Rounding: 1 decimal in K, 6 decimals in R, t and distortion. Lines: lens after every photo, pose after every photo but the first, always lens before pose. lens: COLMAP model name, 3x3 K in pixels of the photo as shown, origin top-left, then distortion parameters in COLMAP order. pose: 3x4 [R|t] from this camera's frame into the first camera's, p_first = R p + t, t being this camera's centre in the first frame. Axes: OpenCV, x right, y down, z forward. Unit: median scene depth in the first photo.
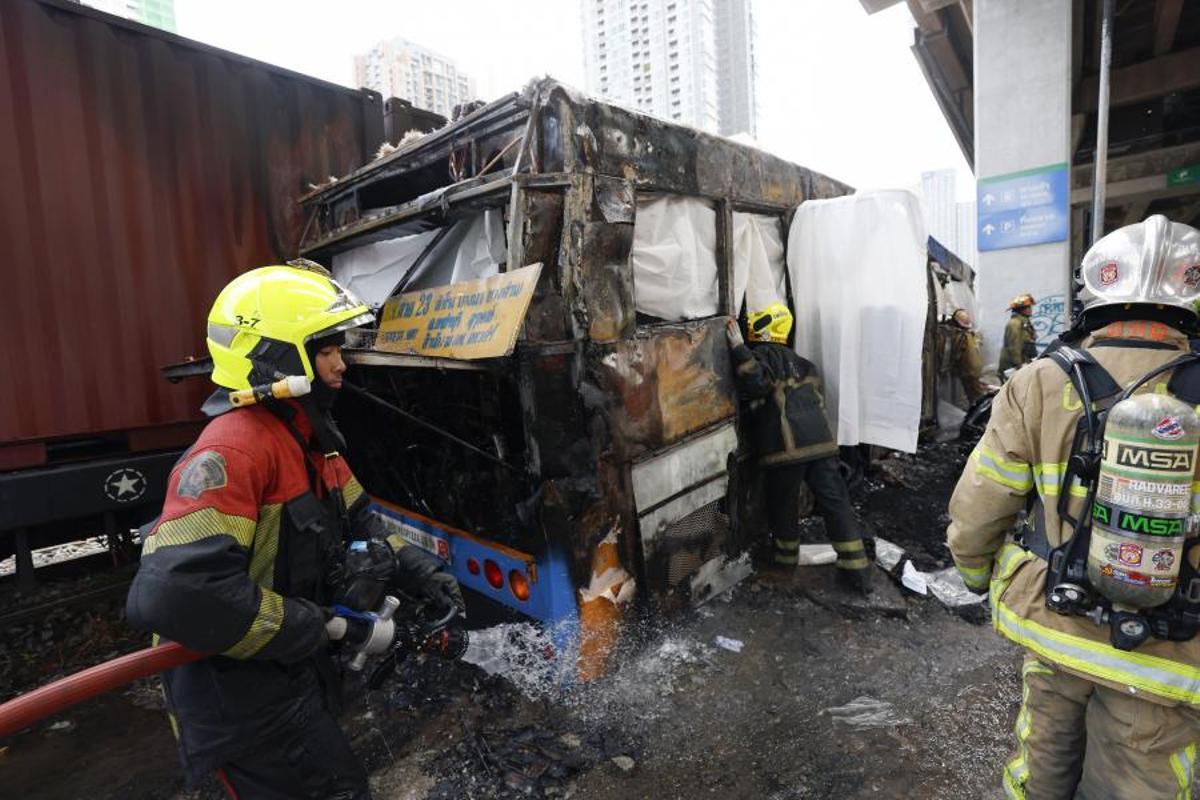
lens RADIAL K [[568.1, 0, 586.0], [0, 568.1, 397.7], [0, 0, 1]] dist [-0.050921, 0.016949]
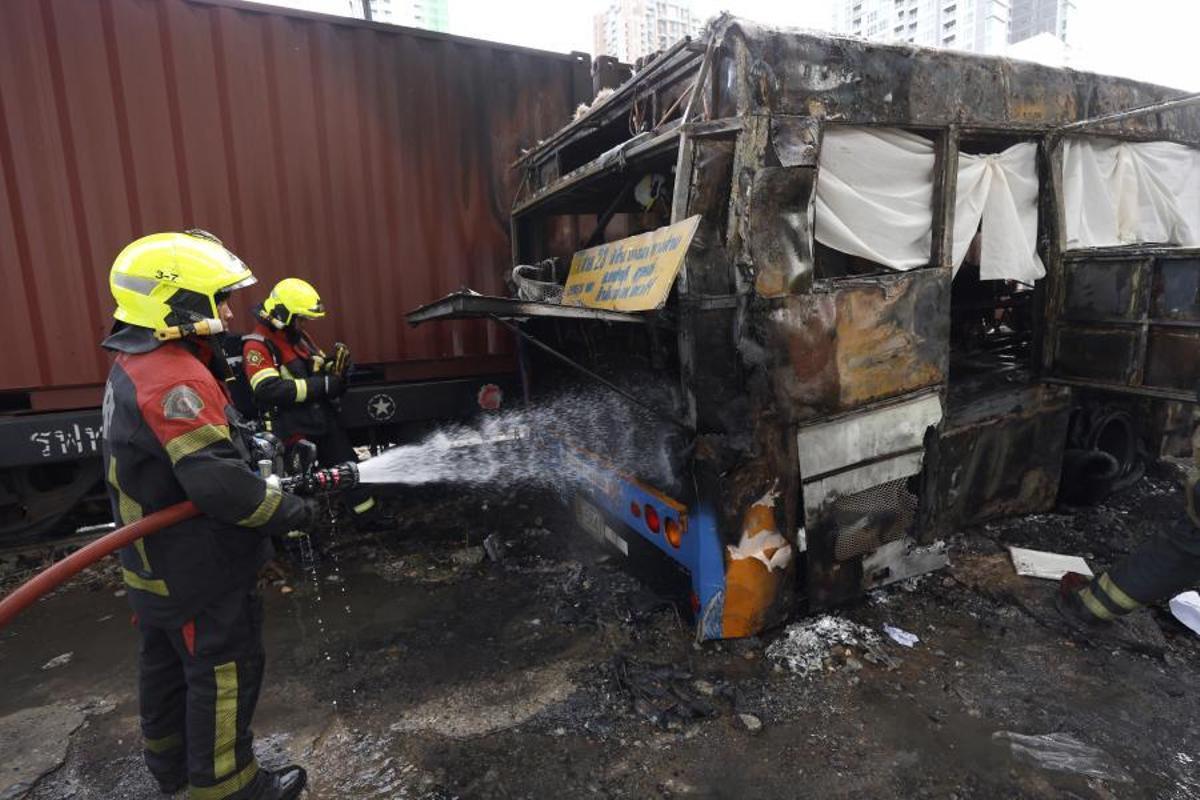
lens RADIAL K [[568.1, 0, 586.0], [0, 568.1, 397.7], [0, 0, 1]] dist [-0.050921, 0.016949]
pose [[0.916619, 0.076599, -0.392355, 0.124246], [-0.044808, 0.994972, 0.089567, -0.000216], [0.397243, -0.064519, 0.915443, 0.002404]]
